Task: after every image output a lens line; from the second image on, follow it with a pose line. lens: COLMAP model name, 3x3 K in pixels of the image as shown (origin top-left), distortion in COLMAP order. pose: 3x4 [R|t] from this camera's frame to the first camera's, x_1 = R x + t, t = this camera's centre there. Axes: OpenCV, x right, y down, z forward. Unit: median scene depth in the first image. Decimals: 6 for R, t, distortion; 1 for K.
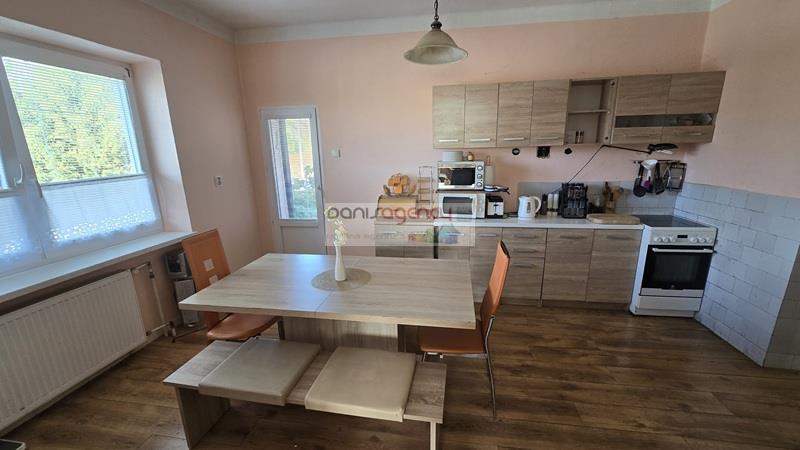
lens RADIAL K [[327.1, 0, 401.3], [0, 327.1, 229.7], [0, 0, 1]] dist [0.001092, 0.001985]
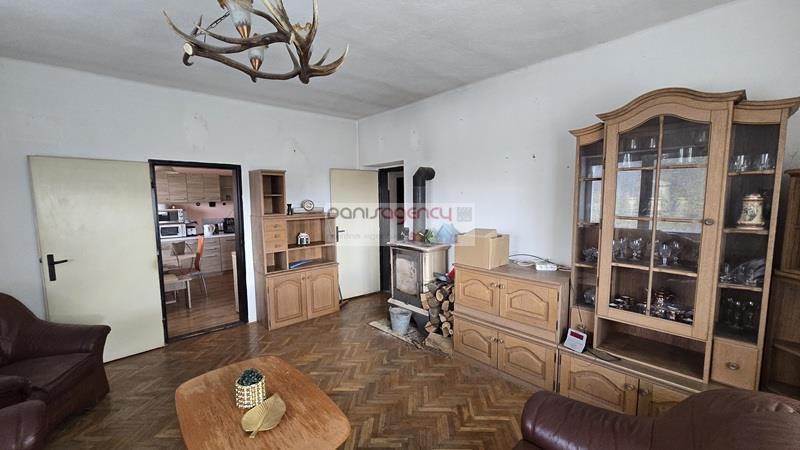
lens RADIAL K [[327.1, 0, 398.0], [0, 327.1, 228.7], [0, 0, 1]] dist [0.001092, 0.001985]
pose [[0.613430, -0.066334, 0.786959, -0.531552], [0.197213, 0.977764, -0.071309, 0.319601], [-0.764730, 0.198942, 0.612871, -1.244876]]
